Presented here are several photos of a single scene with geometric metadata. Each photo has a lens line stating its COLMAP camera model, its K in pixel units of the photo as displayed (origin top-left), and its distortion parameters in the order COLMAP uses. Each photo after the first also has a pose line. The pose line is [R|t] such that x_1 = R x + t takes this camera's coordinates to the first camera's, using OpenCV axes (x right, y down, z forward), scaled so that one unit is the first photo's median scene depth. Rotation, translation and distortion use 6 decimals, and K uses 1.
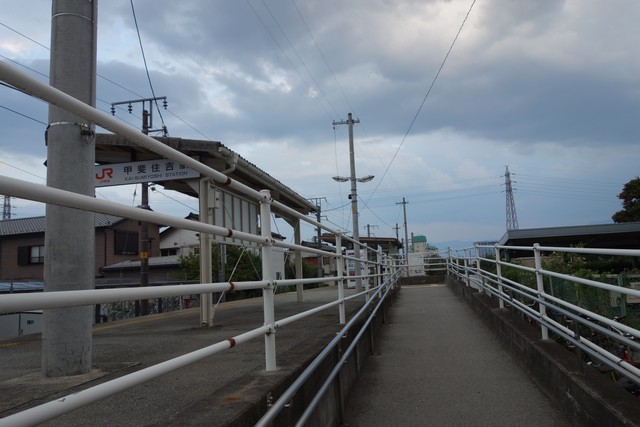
lens RADIAL K [[500.1, 0, 320.6], [0, 500.1, 215.6], [0, 0, 1]] dist [-0.003996, 0.003242]
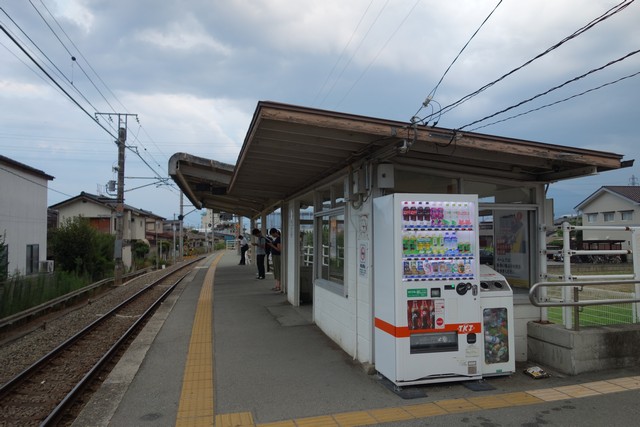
lens RADIAL K [[500.1, 0, 319.3], [0, 500.1, 214.7], [0, 0, 1]] dist [-0.003996, 0.003242]
pose [[0.910670, 0.058398, 0.408987, -0.067613], [-0.084481, 0.995363, 0.045985, 0.083980], [-0.404405, -0.076429, 0.911381, 0.984123]]
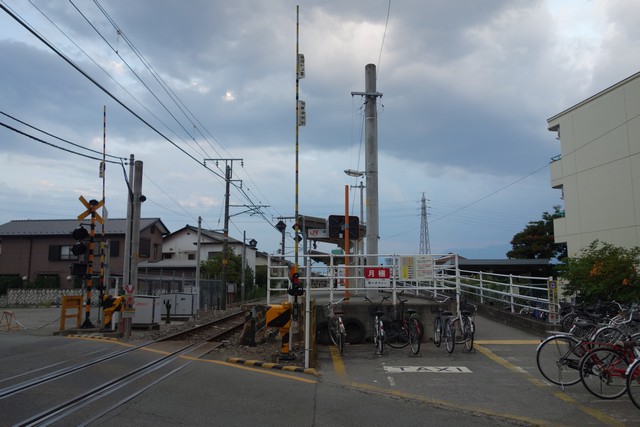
lens RADIAL K [[500.1, 0, 320.8], [0, 500.1, 212.5], [0, 0, 1]] dist [-0.003996, 0.003242]
pose [[0.983427, 0.071023, 0.166817, -0.302868], [-0.066791, 0.997290, -0.030850, -0.040024], [-0.168556, 0.019197, 0.985505, -0.523786]]
